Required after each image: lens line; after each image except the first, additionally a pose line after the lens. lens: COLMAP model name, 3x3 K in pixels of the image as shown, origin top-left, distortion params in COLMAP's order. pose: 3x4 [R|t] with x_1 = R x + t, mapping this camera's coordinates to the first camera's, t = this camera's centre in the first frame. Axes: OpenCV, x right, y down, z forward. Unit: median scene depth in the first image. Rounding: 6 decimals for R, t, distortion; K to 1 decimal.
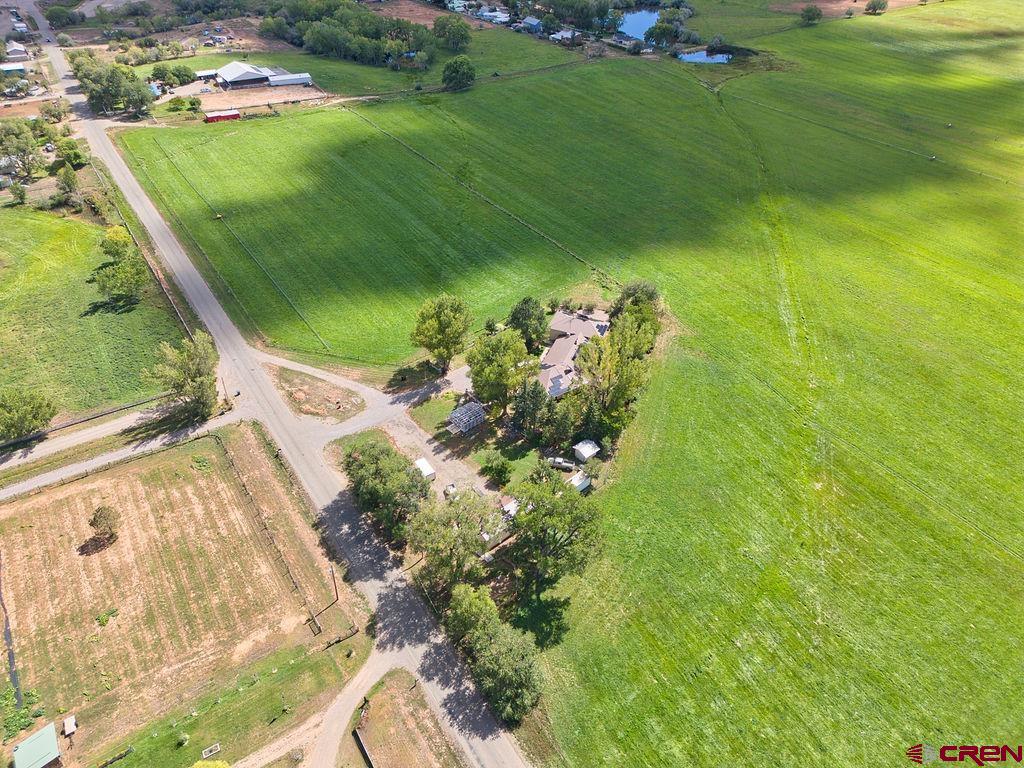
lens RADIAL K [[715.9, 0, 512.6], [0, 715.9, 390.8], [0, 0, 1]] dist [0.046739, -0.036215]
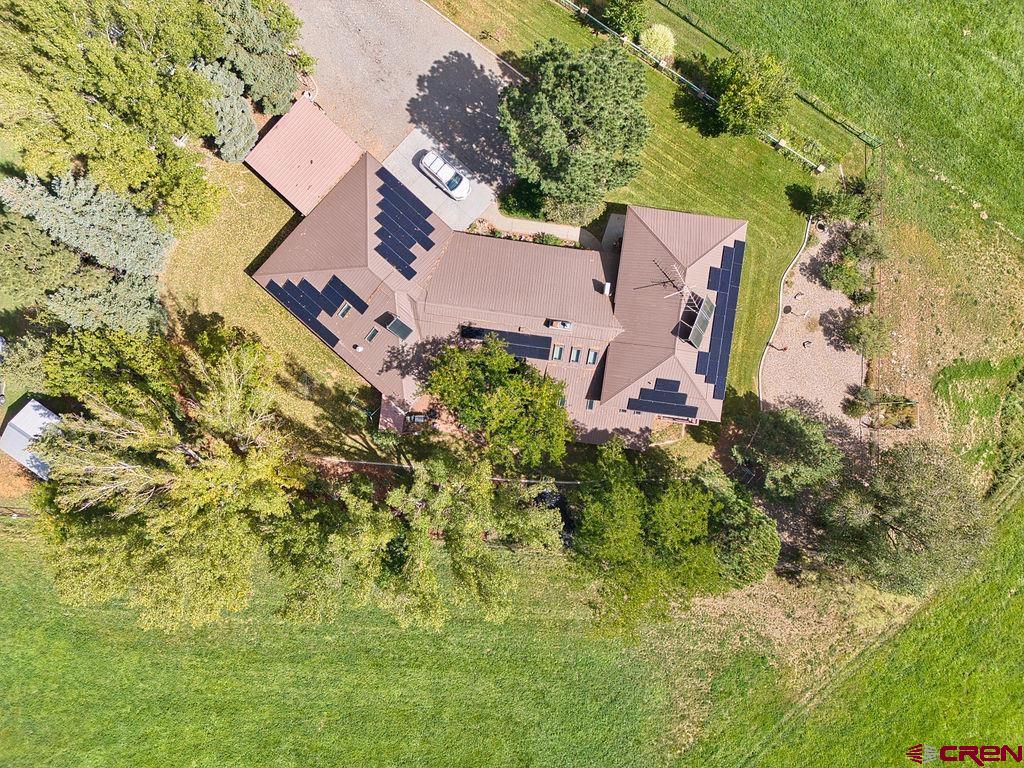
lens RADIAL K [[715.9, 0, 515.2], [0, 715.9, 380.8], [0, 0, 1]] dist [0.046739, -0.036215]
pose [[0.232077, 0.972581, -0.015021, 0.142008], [-0.625797, 0.161114, 0.763165, -0.343832], [0.744660, -0.167713, 0.646030, 1.019727]]
